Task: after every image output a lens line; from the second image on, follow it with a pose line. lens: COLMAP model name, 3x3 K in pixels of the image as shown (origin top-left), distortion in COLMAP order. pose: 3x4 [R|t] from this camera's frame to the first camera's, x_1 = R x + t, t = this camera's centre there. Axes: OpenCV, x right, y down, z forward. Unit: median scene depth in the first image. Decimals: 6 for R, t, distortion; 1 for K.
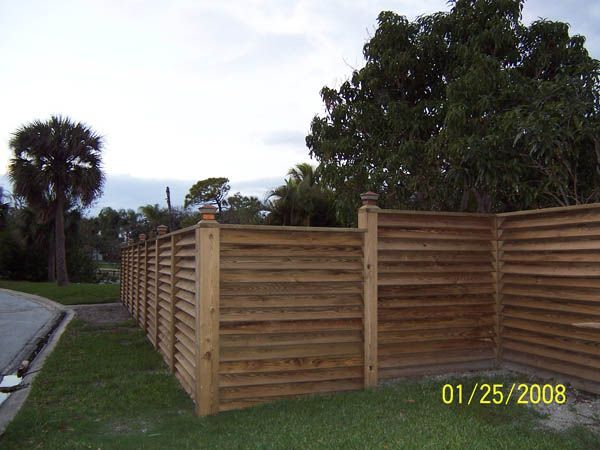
lens RADIAL K [[591.9, 0, 311.1], [0, 591.9, 223.6], [0, 0, 1]] dist [-0.159231, 0.250604]
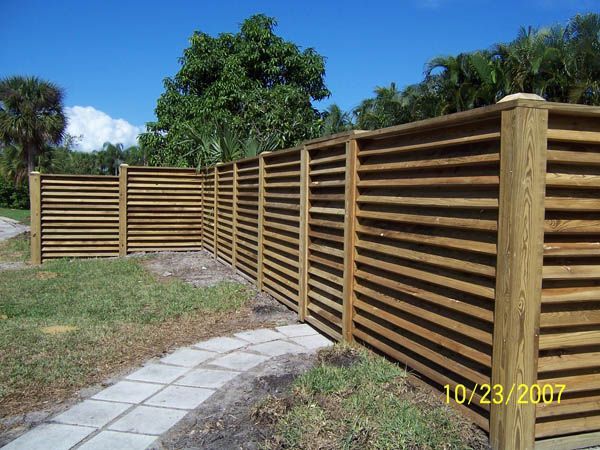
lens RADIAL K [[591.9, 0, 311.1], [0, 591.9, 223.6], [0, 0, 1]] dist [-0.159231, 0.250604]
pose [[0.999600, 0.015918, -0.023371, 0.192359], [-0.013267, 0.993899, 0.109496, -0.013729], [0.024972, -0.109142, 0.993712, -0.233025]]
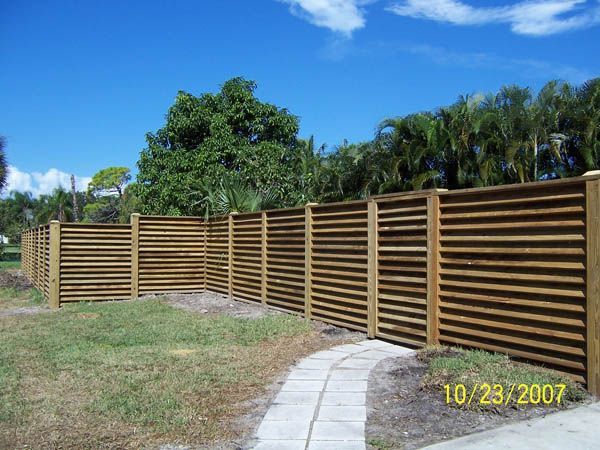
lens RADIAL K [[591.9, 0, 311.1], [0, 591.9, 223.6], [0, 0, 1]] dist [-0.159231, 0.250604]
pose [[0.990303, 0.006256, 0.138783, 0.108167], [-0.010033, 0.999598, 0.026535, -0.013991], [-0.138561, -0.027670, 0.989967, -0.292386]]
